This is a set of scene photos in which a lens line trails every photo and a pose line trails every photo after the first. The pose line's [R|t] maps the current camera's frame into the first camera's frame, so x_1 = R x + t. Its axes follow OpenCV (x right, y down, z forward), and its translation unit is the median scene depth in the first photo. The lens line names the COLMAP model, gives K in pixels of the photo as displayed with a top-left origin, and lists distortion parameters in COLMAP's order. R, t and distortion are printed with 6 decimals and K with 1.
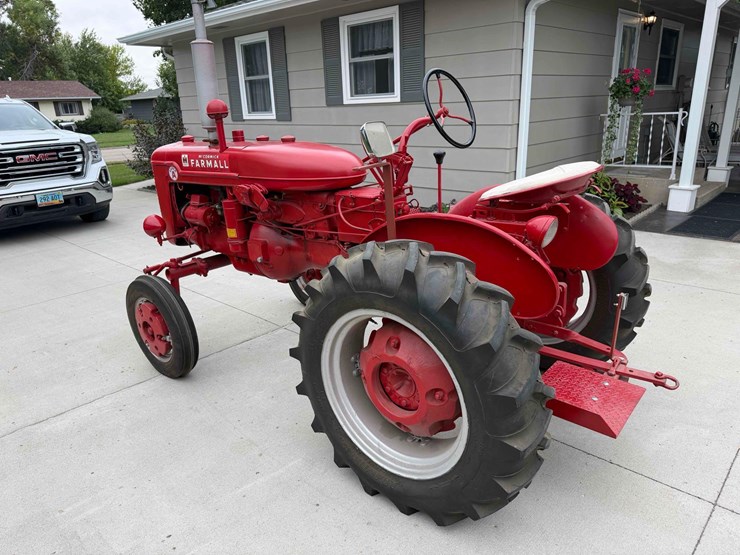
lens RADIAL K [[521.8, 0, 372.4], [0, 521.8, 279.0], [0, 0, 1]] dist [0.049965, -0.057581]
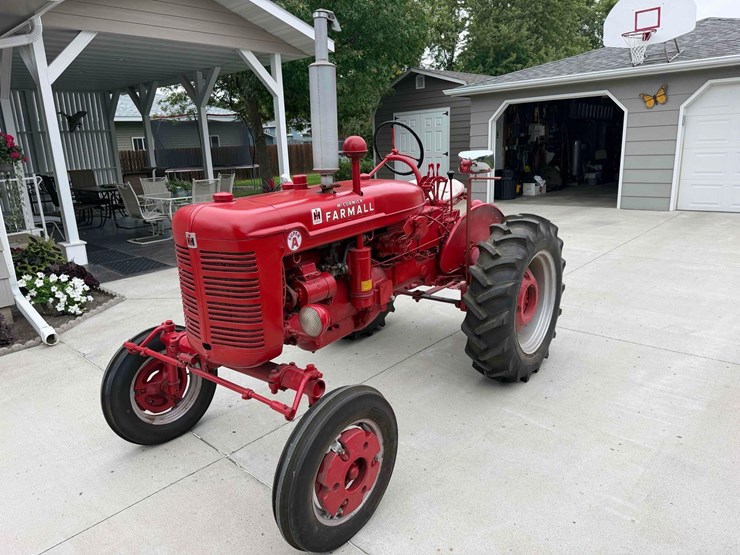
lens RADIAL K [[526.8, 0, 359.4], [0, 526.8, 268.9], [0, 0, 1]] dist [0.034524, -0.000748]
pose [[0.001069, -0.200155, 0.979764, -1.115674], [0.360898, 0.913810, 0.186288, -0.278661], [-0.932605, 0.353396, 0.073212, 0.929564]]
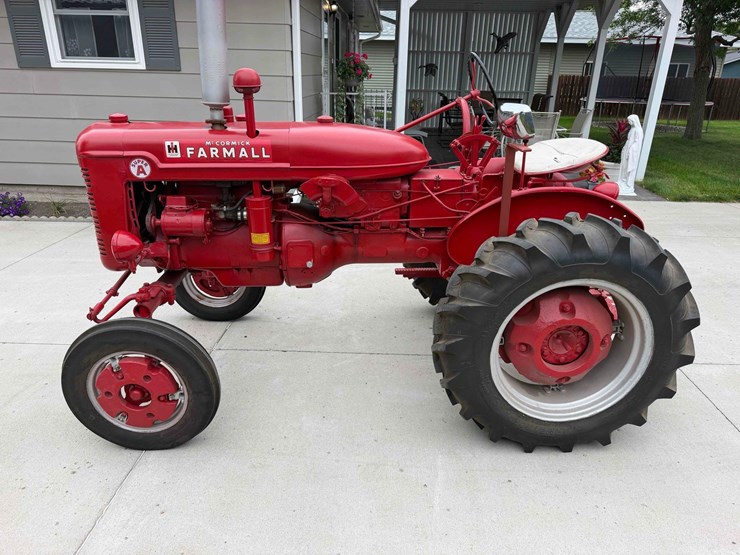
lens RADIAL K [[521.8, 0, 372.4], [0, 521.8, 279.0], [0, 0, 1]] dist [0.049965, -0.057581]
pose [[0.750928, -0.193844, 0.631294, -0.651778], [0.163718, 0.980752, 0.106405, -0.083400], [-0.639769, 0.023451, 0.768209, 0.274195]]
